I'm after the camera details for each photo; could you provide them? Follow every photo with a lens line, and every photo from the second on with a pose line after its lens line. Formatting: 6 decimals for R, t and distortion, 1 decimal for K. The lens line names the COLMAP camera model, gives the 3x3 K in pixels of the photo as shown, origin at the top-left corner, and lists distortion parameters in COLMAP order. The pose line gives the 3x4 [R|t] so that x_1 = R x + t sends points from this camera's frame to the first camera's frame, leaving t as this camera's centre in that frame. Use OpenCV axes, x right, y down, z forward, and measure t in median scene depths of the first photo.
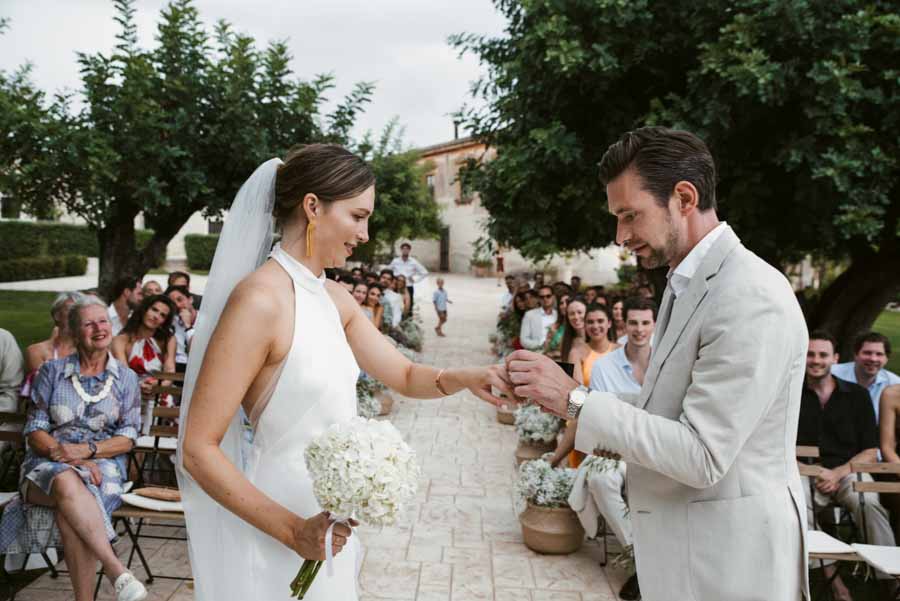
lens RADIAL K [[786.7, 0, 450.0], [0, 786.7, 300.5], [0, 0, 1]] dist [-0.067824, -0.008564]
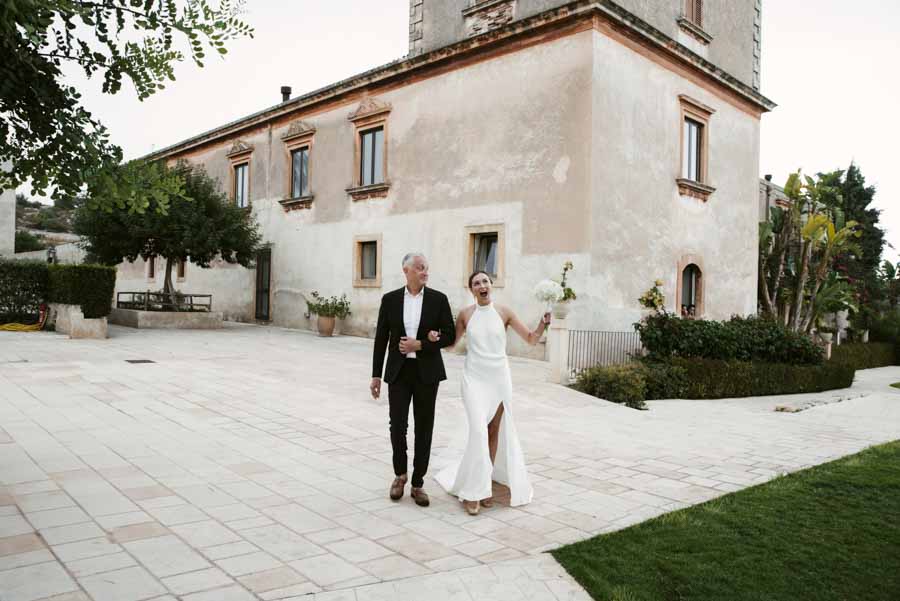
lens RADIAL K [[683.4, 0, 450.0], [0, 683.4, 300.5], [0, 0, 1]] dist [-0.100042, 0.090543]
pose [[0.970426, 0.010064, 0.241188, 0.045822], [0.002374, 0.998684, -0.051224, -0.155369], [-0.241386, 0.050282, 0.969126, 2.887621]]
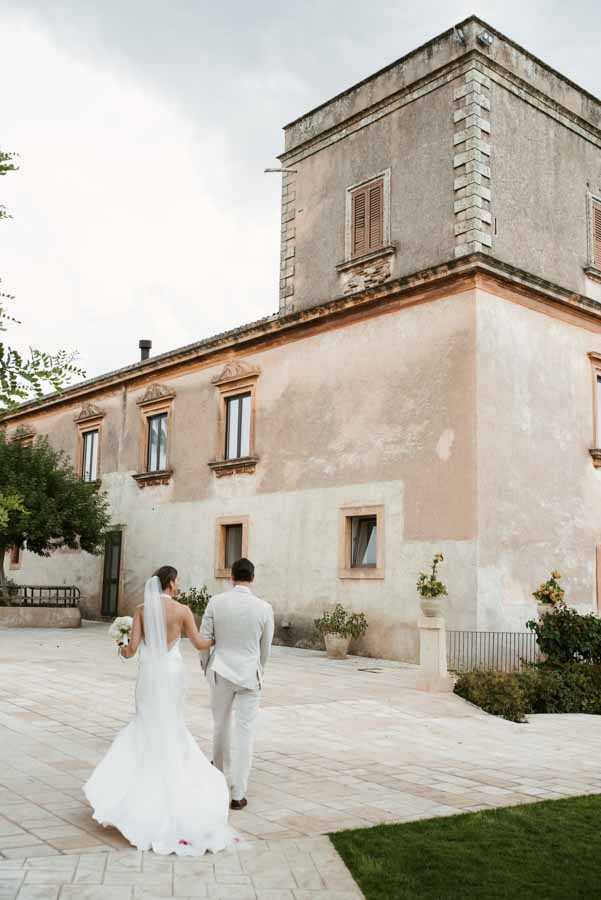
lens RADIAL K [[881.5, 0, 300.5], [0, 881.5, 450.0], [0, 0, 1]] dist [-0.018553, 0.022908]
pose [[0.984490, 0.037510, 0.171384, 0.082798], [-0.001283, 0.978389, -0.206769, -0.154702], [-0.175436, 0.203342, 0.963262, 2.596974]]
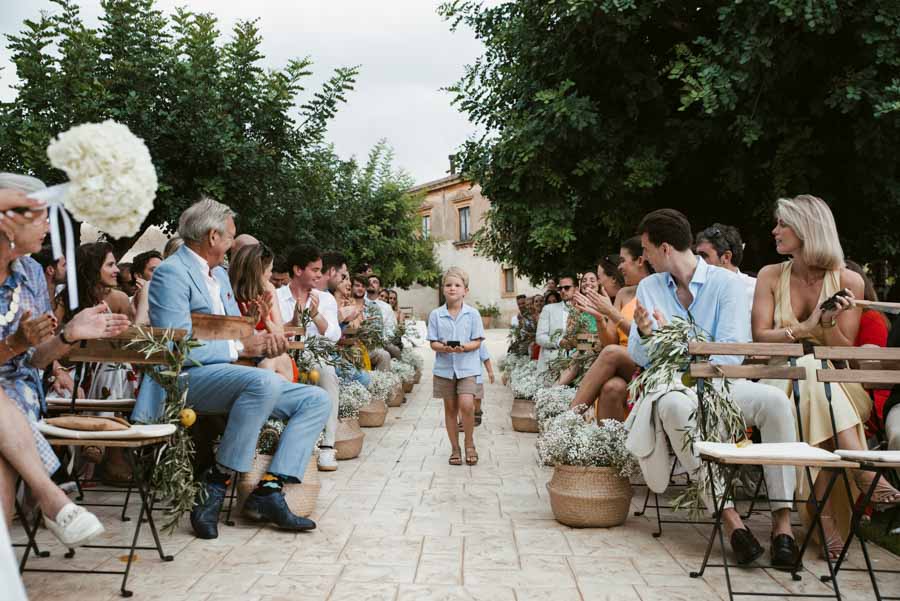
lens RADIAL K [[881.5, 0, 454.8], [0, 881.5, 301.1], [0, 0, 1]] dist [-0.018553, 0.022908]
pose [[0.999424, -0.033419, 0.005971, -0.001516], [0.033767, 0.996731, -0.073401, 0.071633], [-0.003499, 0.073560, 0.997285, 0.045049]]
